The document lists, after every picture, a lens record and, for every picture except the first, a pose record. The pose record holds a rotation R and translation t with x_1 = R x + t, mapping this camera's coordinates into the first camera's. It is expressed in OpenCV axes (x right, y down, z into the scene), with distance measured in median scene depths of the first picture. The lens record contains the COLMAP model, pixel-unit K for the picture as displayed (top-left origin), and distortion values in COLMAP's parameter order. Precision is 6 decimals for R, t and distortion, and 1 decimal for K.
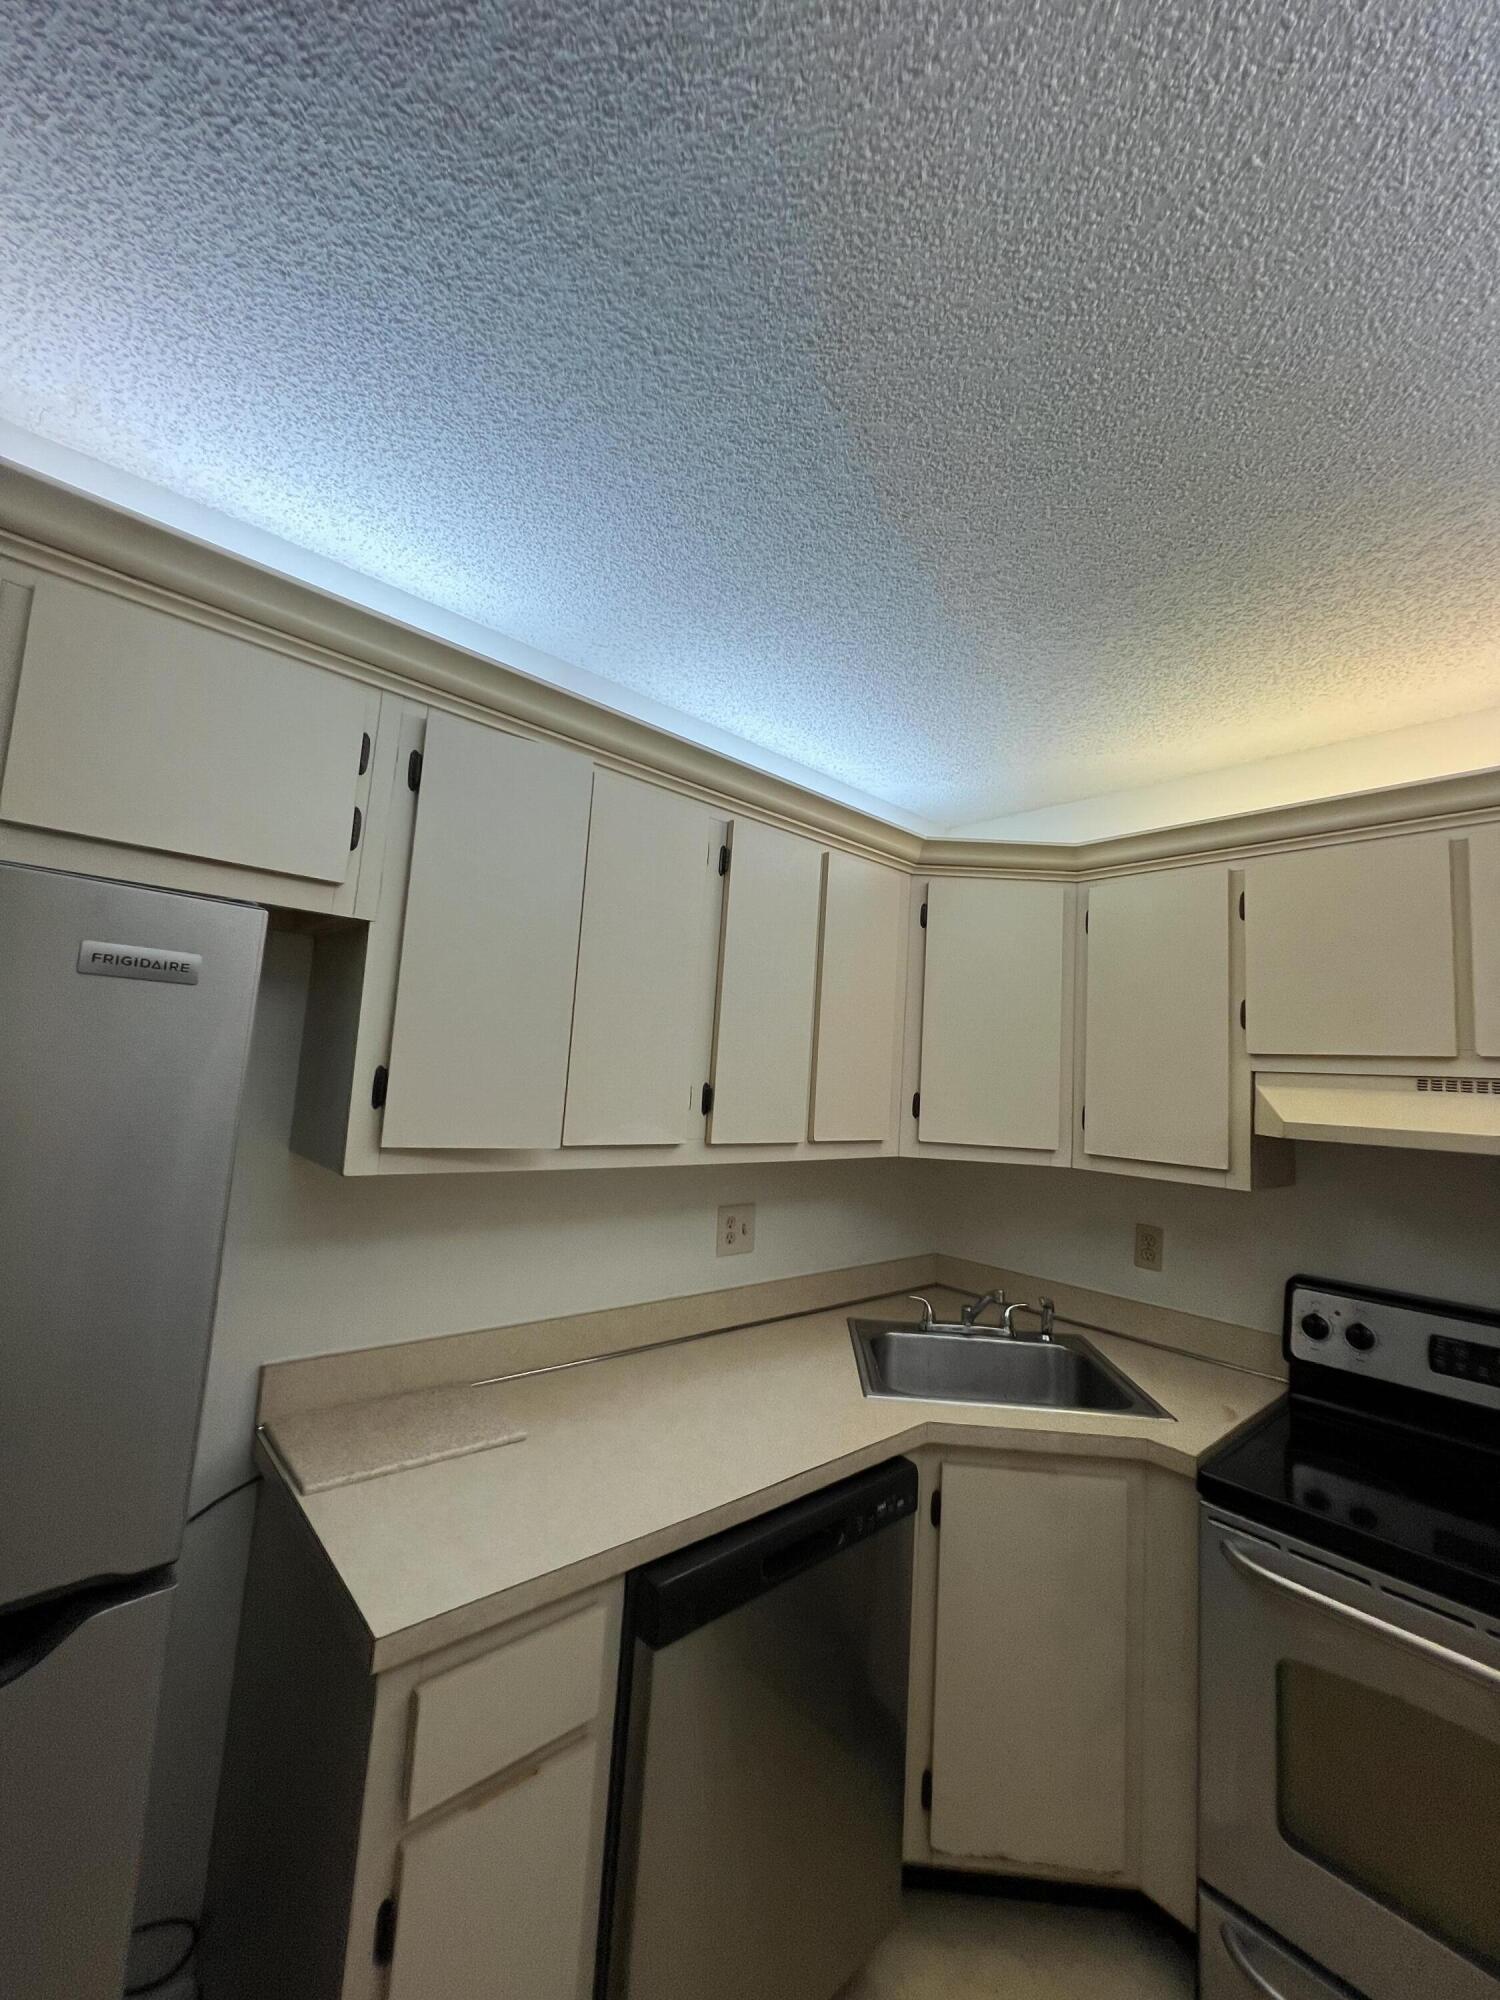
lens RADIAL K [[801.1, 0, 753.5], [0, 801.1, 994.3], [0, 0, 1]] dist [0.000018, -0.000576]
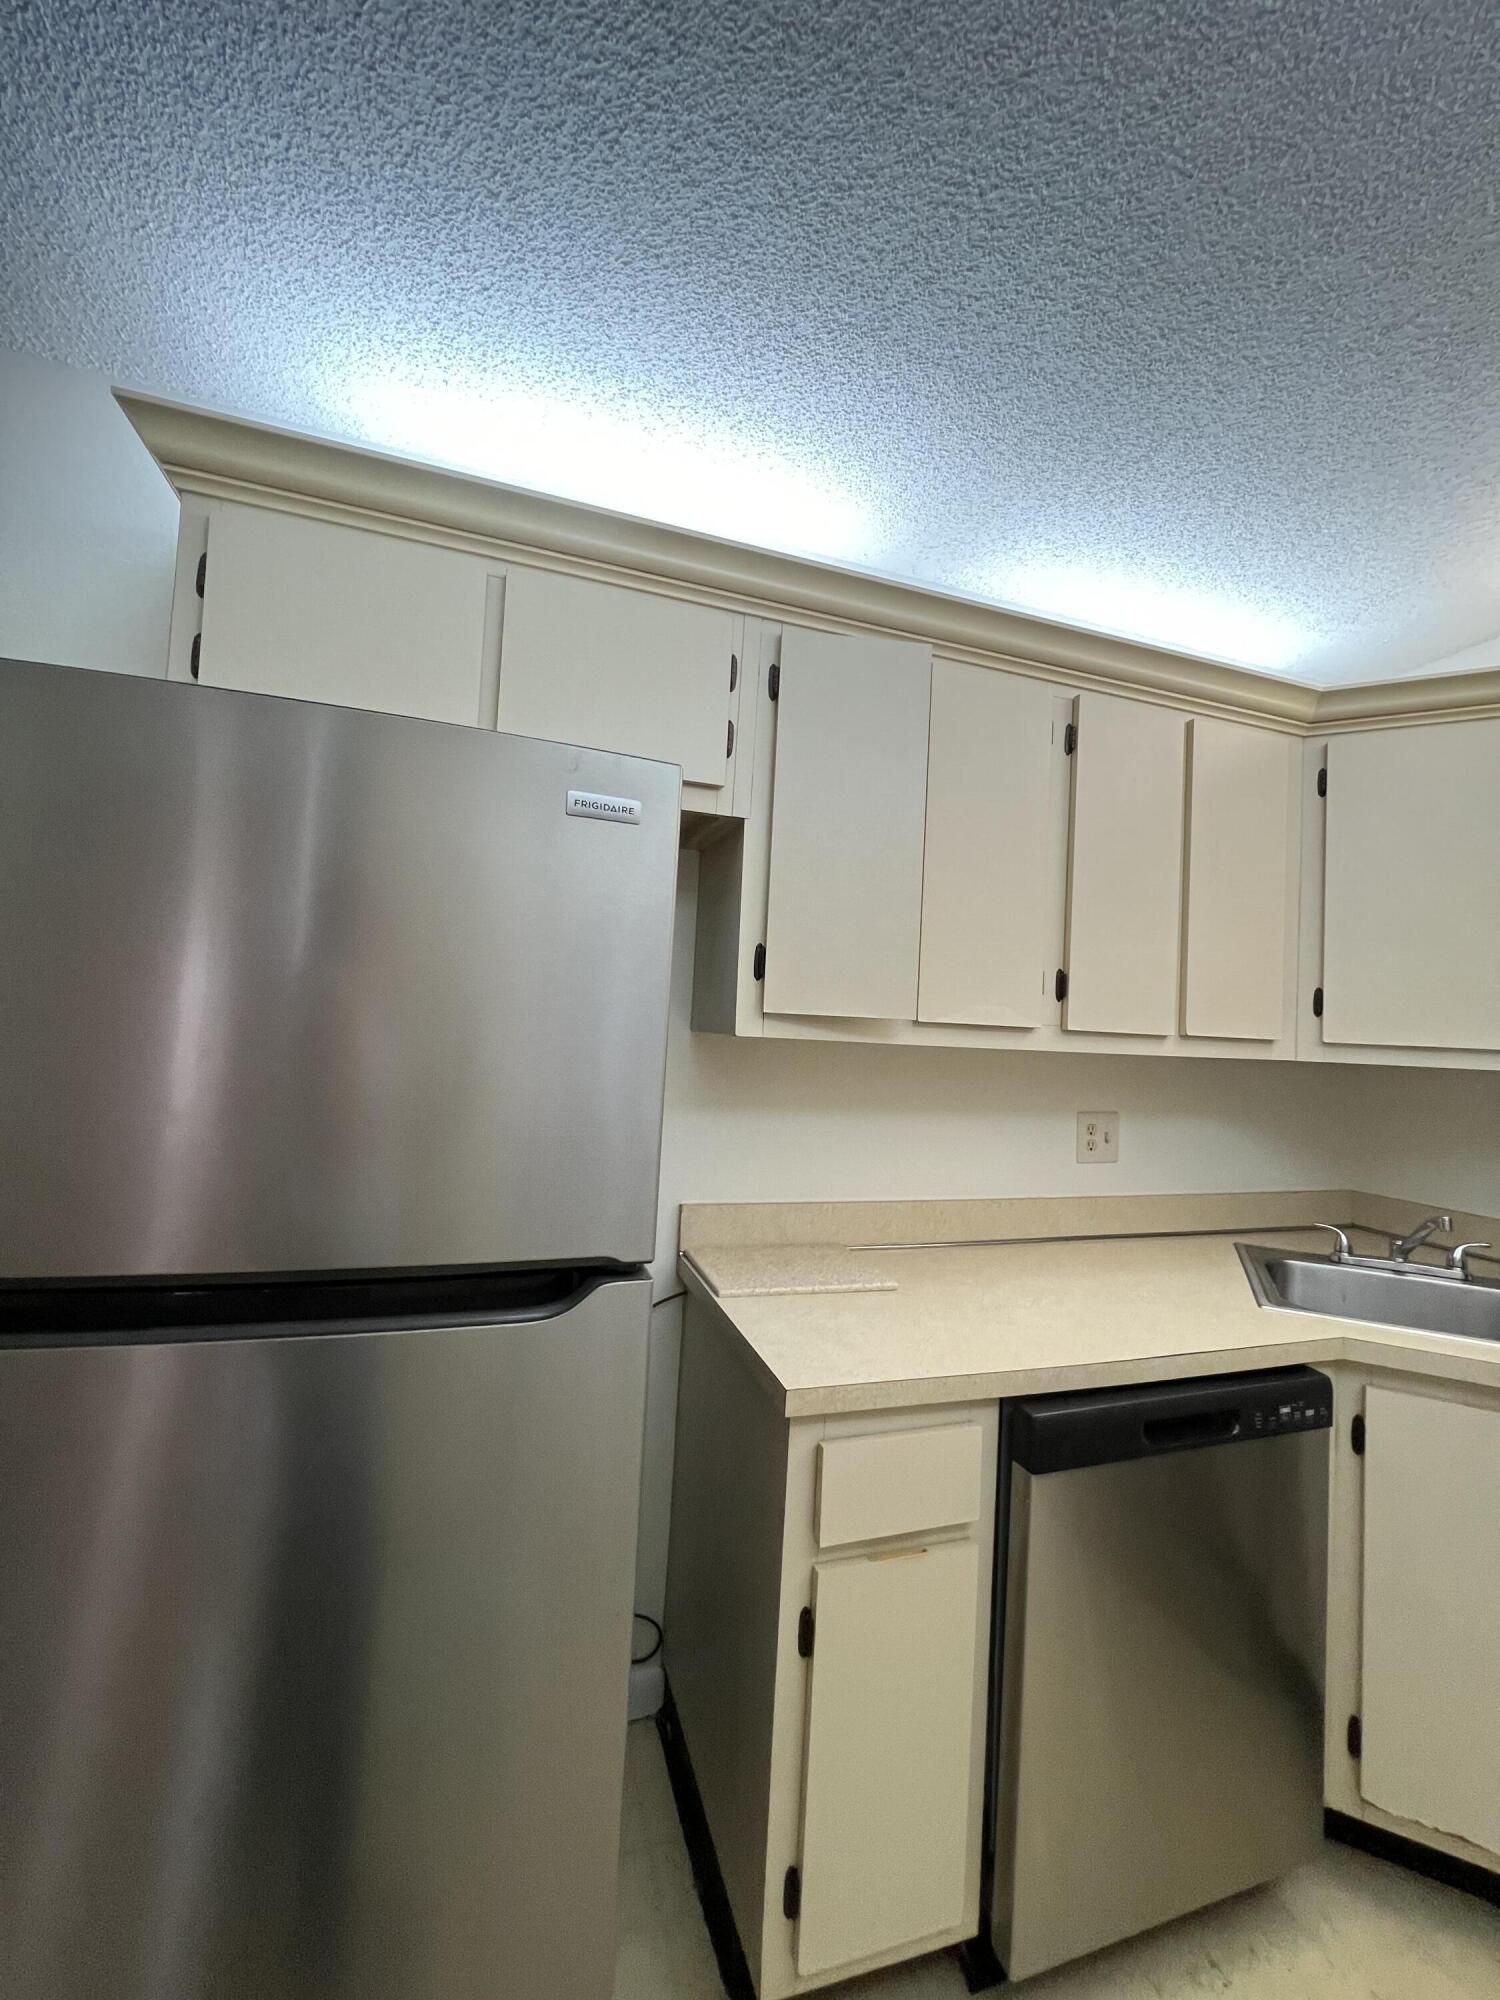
lens RADIAL K [[801.1, 0, 753.5], [0, 801.1, 994.3], [0, 0, 1]] dist [0.000018, -0.000576]
pose [[0.915152, -0.034556, -0.401625, -0.013095], [0.049697, 0.998390, 0.027338, 0.131600], [0.400034, -0.044978, 0.915396, -0.063354]]
